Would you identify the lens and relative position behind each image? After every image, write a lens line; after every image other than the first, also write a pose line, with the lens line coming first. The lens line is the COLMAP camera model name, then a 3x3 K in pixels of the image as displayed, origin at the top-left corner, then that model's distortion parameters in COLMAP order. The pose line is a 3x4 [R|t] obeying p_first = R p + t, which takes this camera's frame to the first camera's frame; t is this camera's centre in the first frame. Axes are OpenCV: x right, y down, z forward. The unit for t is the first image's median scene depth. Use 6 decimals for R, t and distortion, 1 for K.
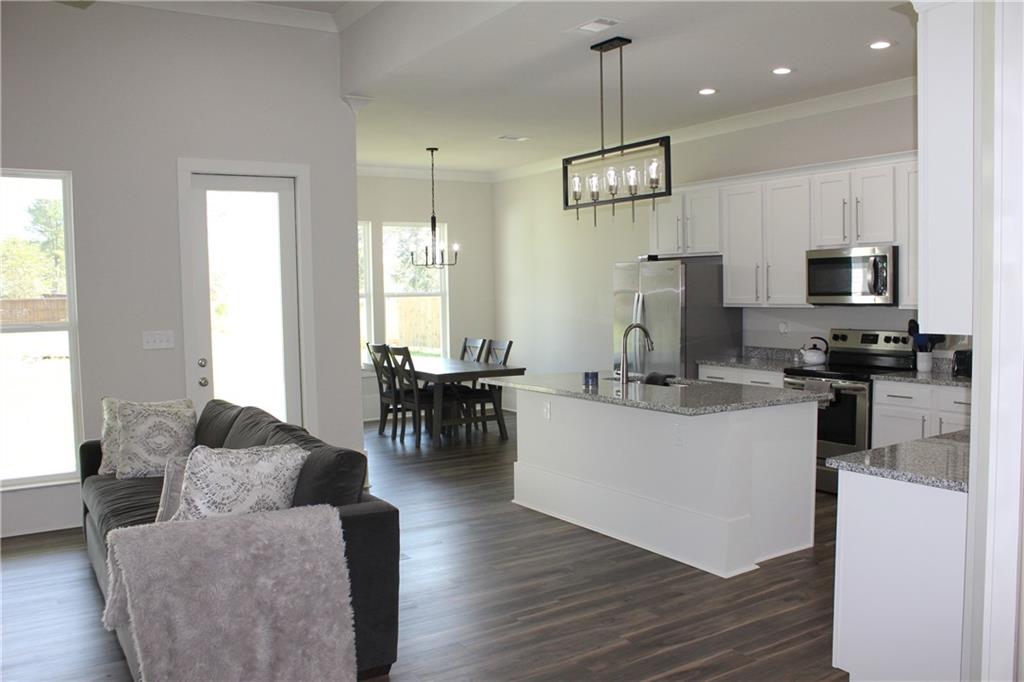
lens RADIAL K [[879.1, 0, 512.0], [0, 879.1, 341.0], [0, 0, 1]] dist [0.000191, -0.000015]
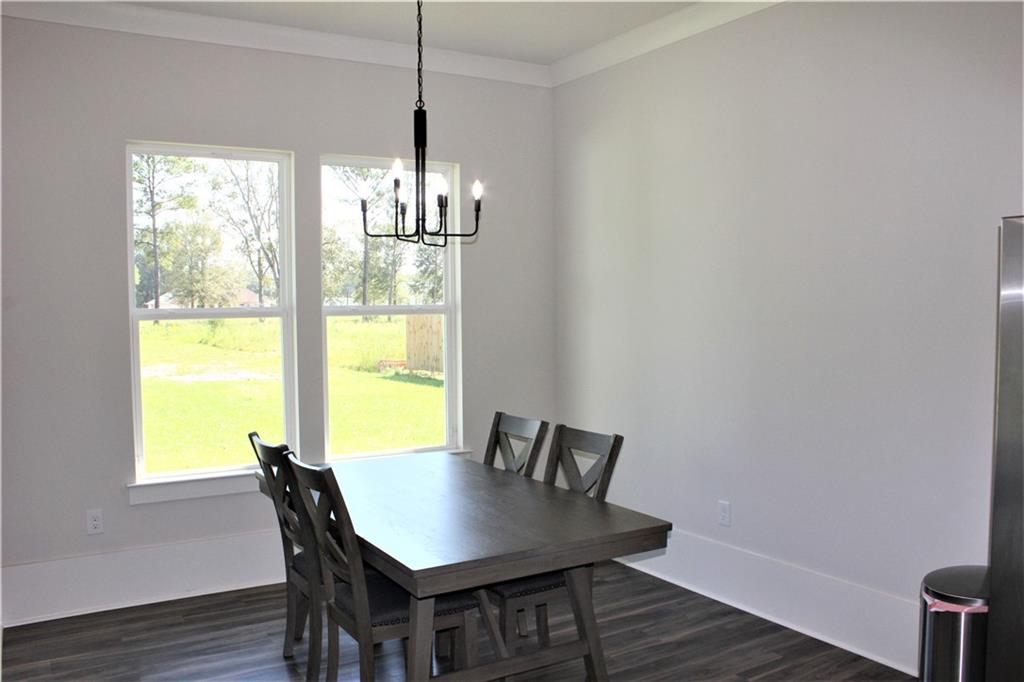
lens RADIAL K [[879.1, 0, 512.0], [0, 879.1, 341.0], [0, 0, 1]] dist [0.000191, -0.000015]
pose [[0.999698, 0.008105, -0.023182, -0.037835], [-0.008411, 0.999879, -0.013112, -0.034419], [0.023073, 0.013303, 0.999645, 0.591397]]
